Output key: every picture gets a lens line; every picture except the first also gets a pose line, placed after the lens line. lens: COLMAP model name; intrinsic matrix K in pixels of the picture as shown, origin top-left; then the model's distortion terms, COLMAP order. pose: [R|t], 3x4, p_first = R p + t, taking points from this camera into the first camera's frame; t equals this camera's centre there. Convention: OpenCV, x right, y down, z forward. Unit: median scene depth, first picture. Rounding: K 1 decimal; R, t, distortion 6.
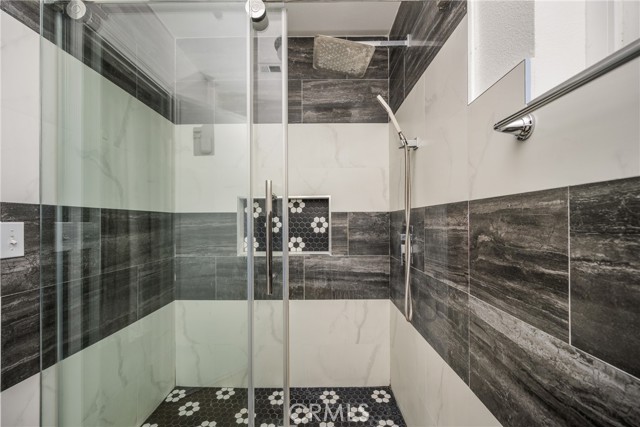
lens RADIAL K [[254.3, 0, 320.0], [0, 254.3, 213.5], [0, 0, 1]] dist [-0.002676, 0.000123]
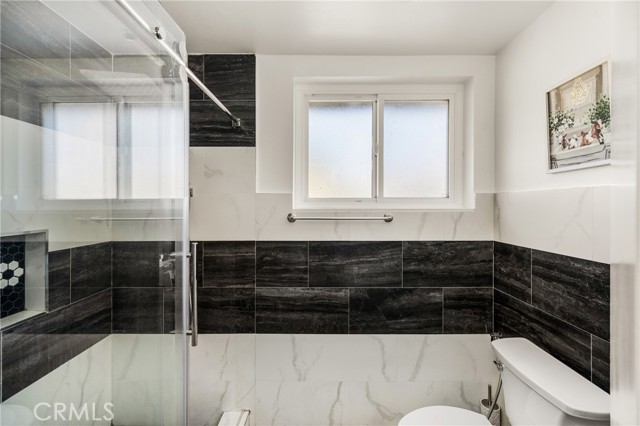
lens RADIAL K [[254.3, 0, 320.0], [0, 254.3, 213.0], [0, 0, 1]] dist [-0.002676, 0.000123]
pose [[-0.009774, -0.016830, 0.999811, -1.473943], [-0.031587, 0.999365, 0.016514, -0.330461], [-0.999453, -0.031419, -0.010300, 0.555063]]
